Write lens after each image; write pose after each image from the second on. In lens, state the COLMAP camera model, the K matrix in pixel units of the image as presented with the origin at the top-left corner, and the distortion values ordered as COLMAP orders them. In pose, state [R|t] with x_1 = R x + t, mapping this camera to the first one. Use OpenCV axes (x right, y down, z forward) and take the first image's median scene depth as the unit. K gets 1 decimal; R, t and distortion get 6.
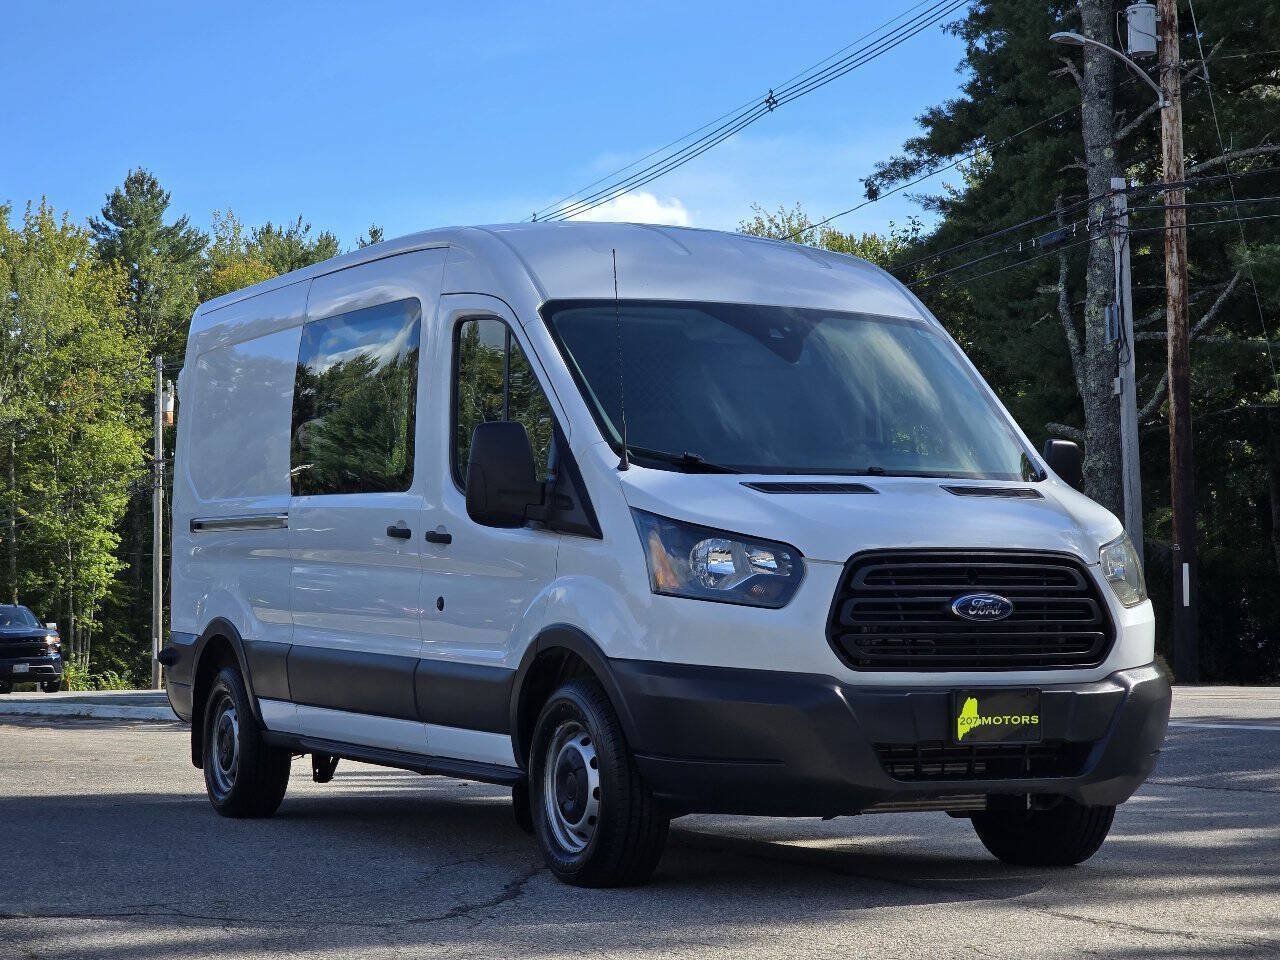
lens RADIAL K [[2791.9, 0, 640.0], [0, 2791.9, 480.0], [0, 0, 1]] dist [0.046673, 0.450091]
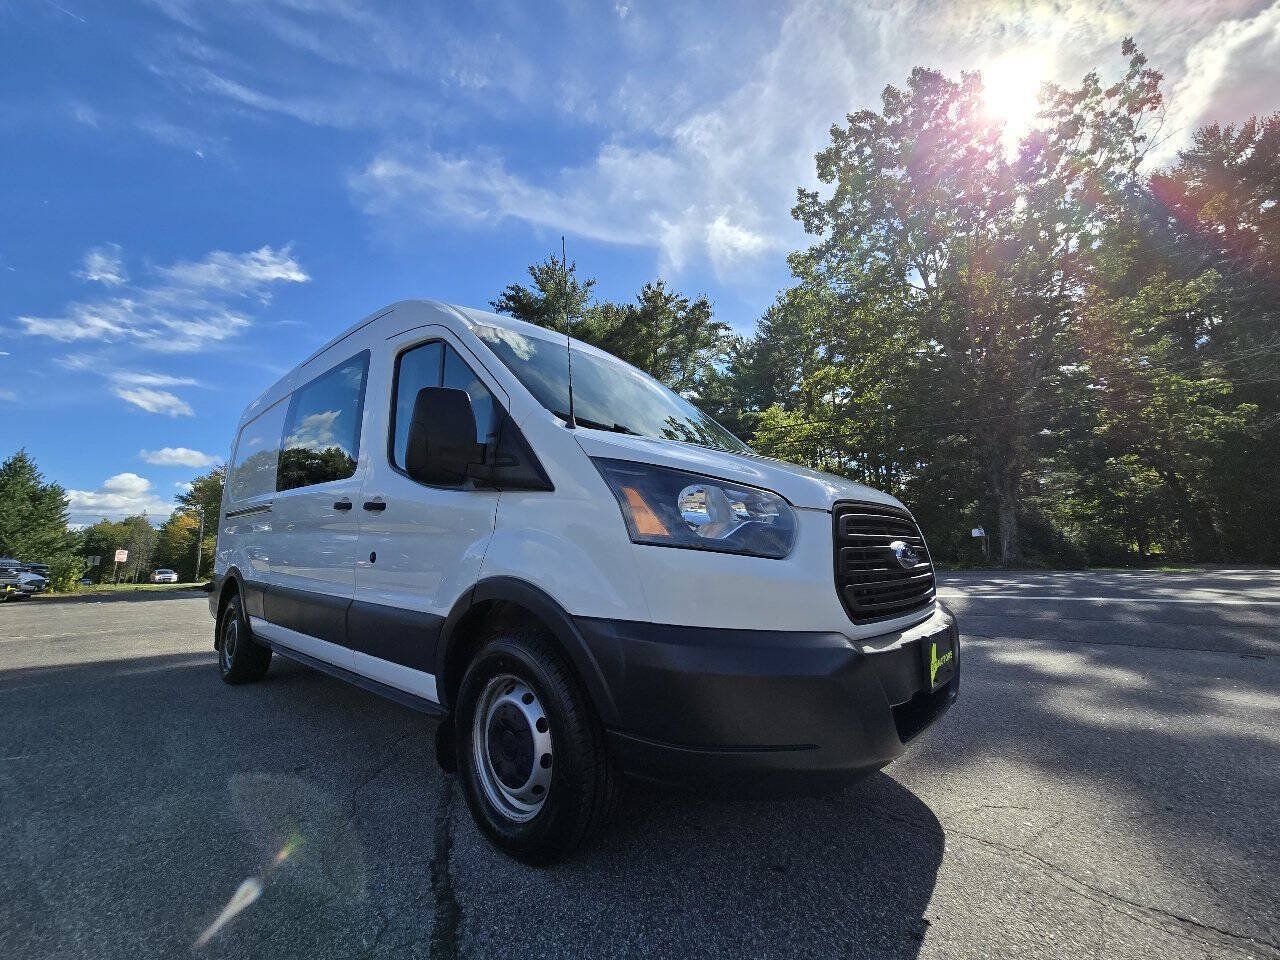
lens RADIAL K [[557.4, 0, 641.7], [0, 557.4, 465.3], [0, 0, 1]] dist [-0.002480, -0.000277]
pose [[0.931284, 0.045340, 0.361461, -0.057162], [-0.004497, 0.993580, -0.113042, 0.034447], [-0.364266, 0.103649, 0.925509, 0.801804]]
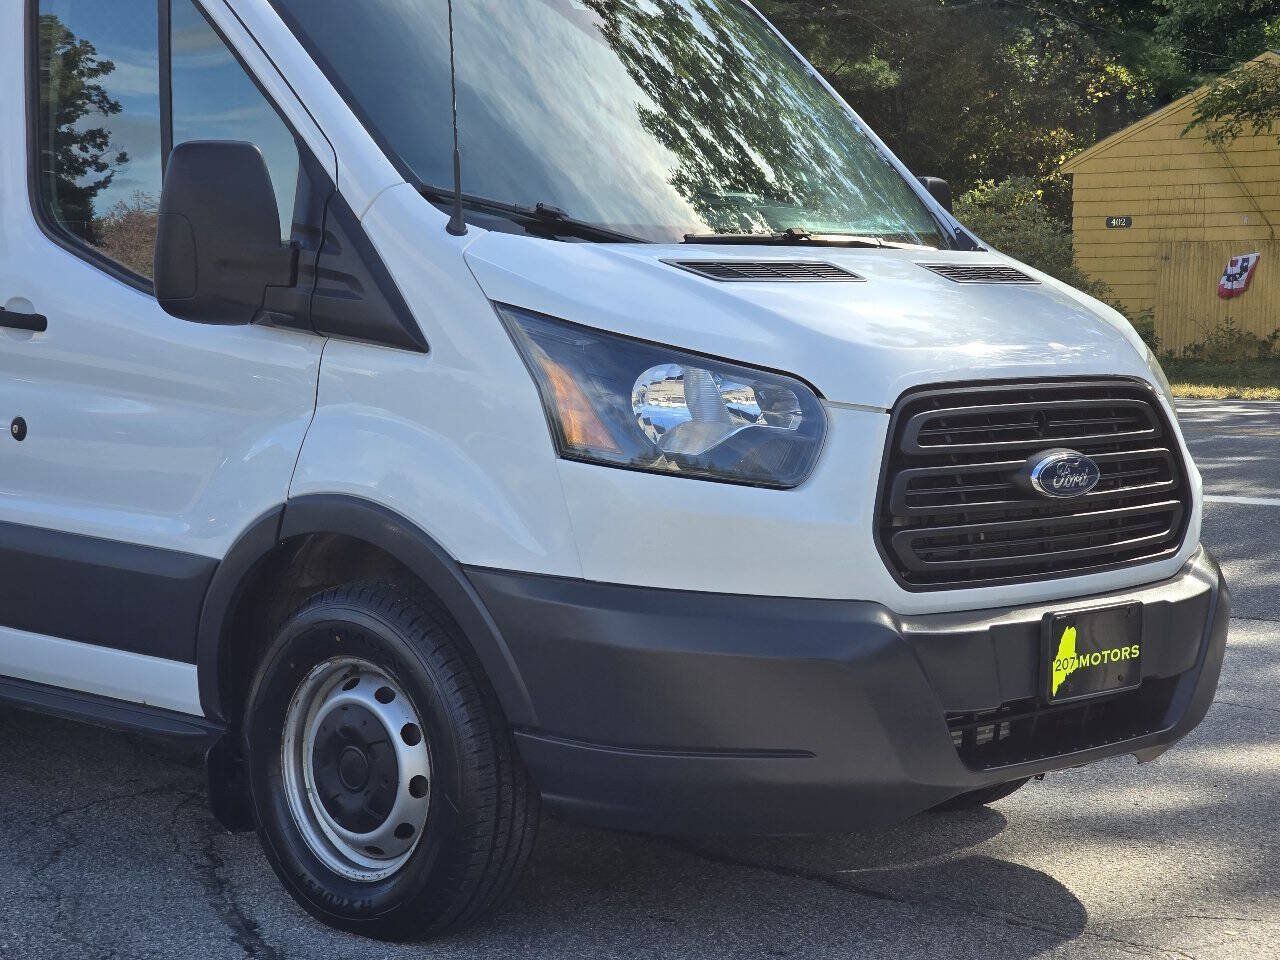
lens RADIAL K [[2768.1, 0, 640.0], [0, 2768.1, 480.0], [0, 0, 1]] dist [-0.037435, 0.487672]
pose [[0.938111, -0.015351, 0.345993, -0.171374], [-0.029481, 0.991852, 0.123938, -0.025395], [-0.345077, -0.126467, 0.930015, 0.448296]]
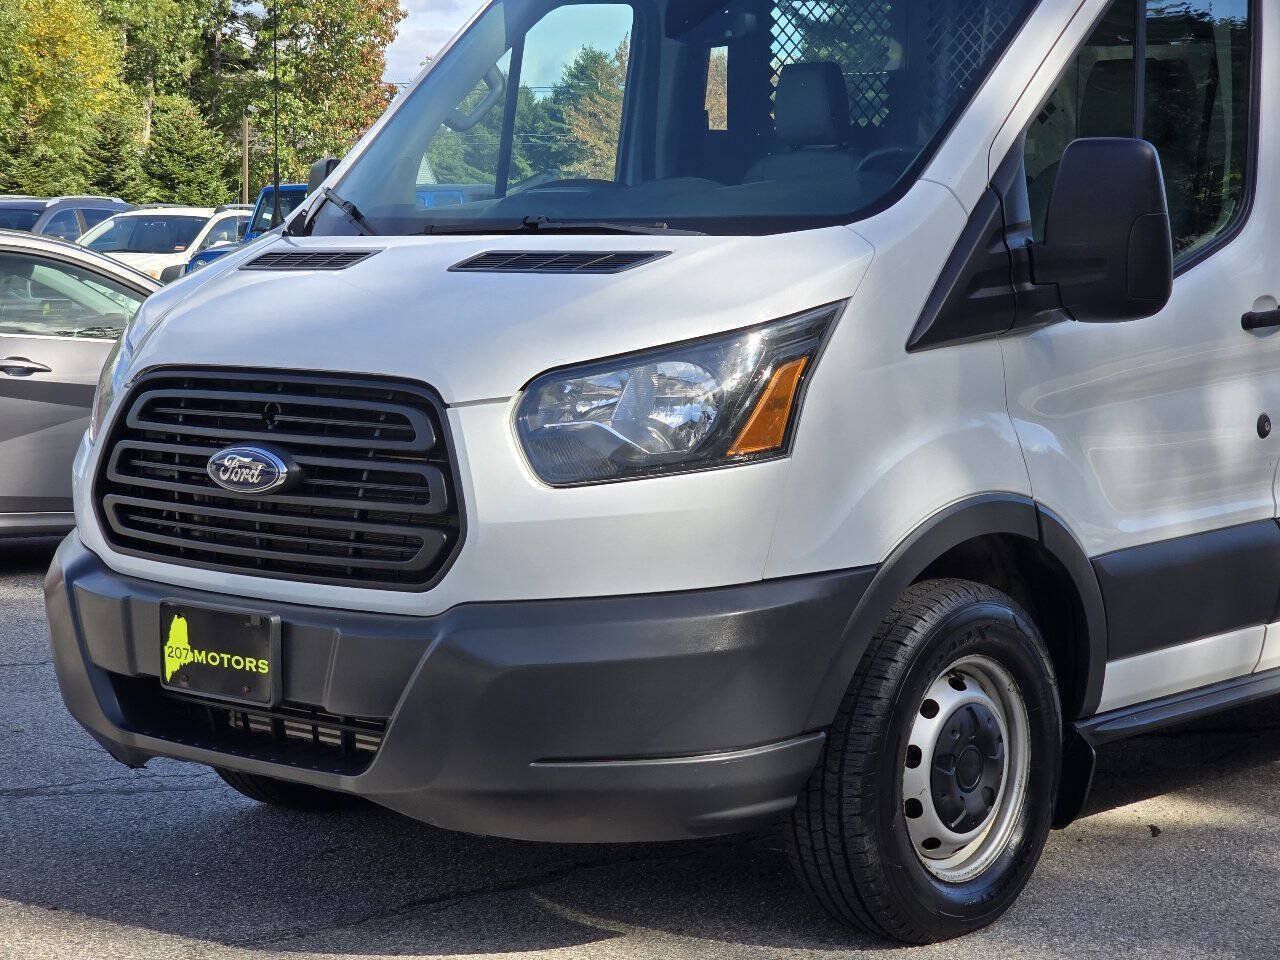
lens RADIAL K [[2768.1, 0, 640.0], [0, 2768.1, 480.0], [0, 0, 1]] dist [-0.037435, 0.487672]
pose [[0.353770, 0.083599, -0.931589, 0.681030], [0.043220, 0.993473, 0.105565, -0.010659], [0.934334, -0.077609, 0.347847, 0.843447]]
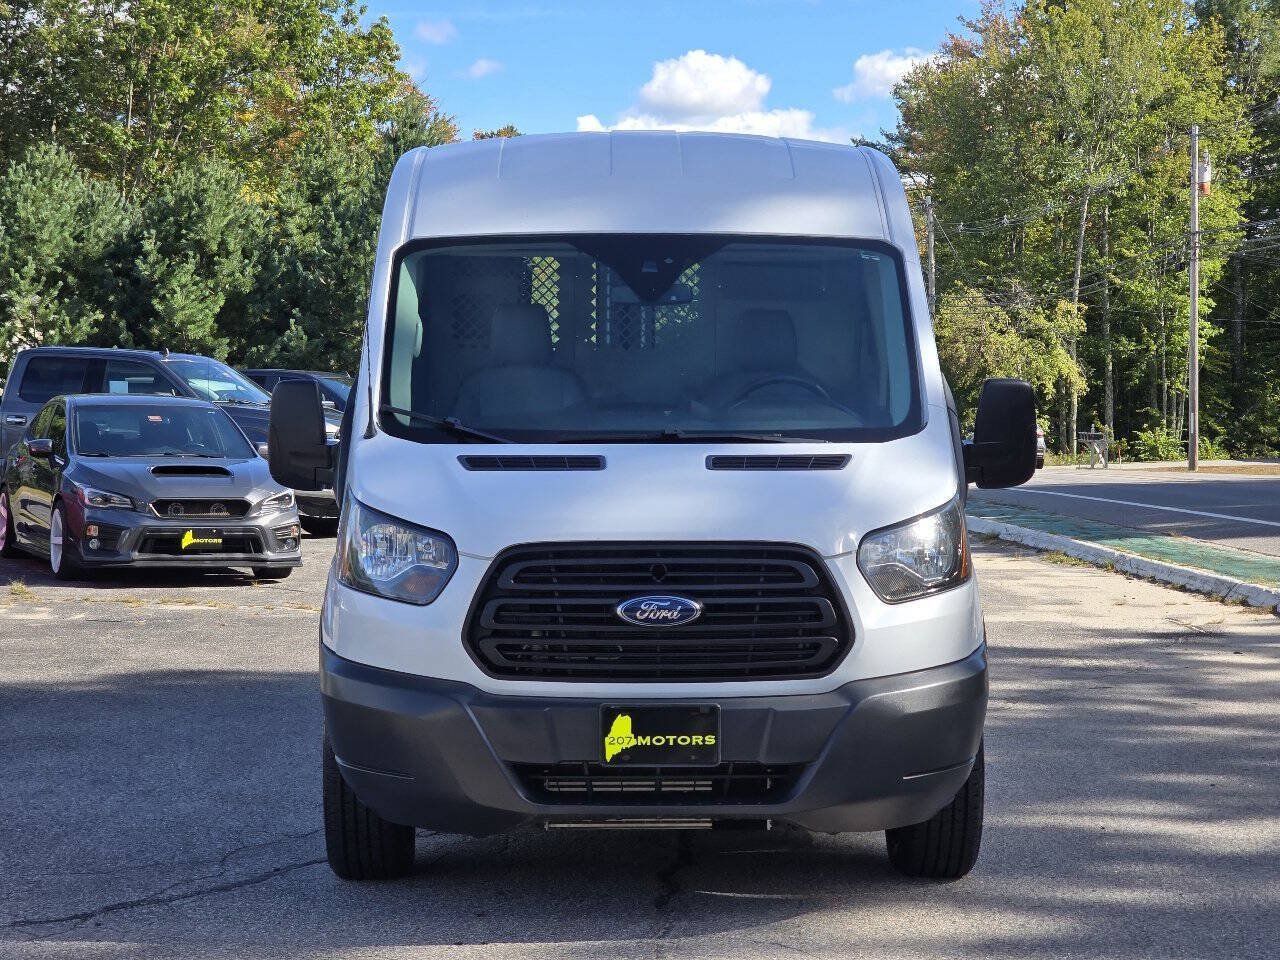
lens RADIAL K [[2768.1, 0, 640.0], [0, 2768.1, 480.0], [0, 0, 1]] dist [-0.037435, 0.487672]
pose [[0.896547, 0.018738, -0.442551, 0.484970], [0.023611, 0.995663, 0.089990, -0.071132], [0.442318, -0.091130, 0.892216, 0.217161]]
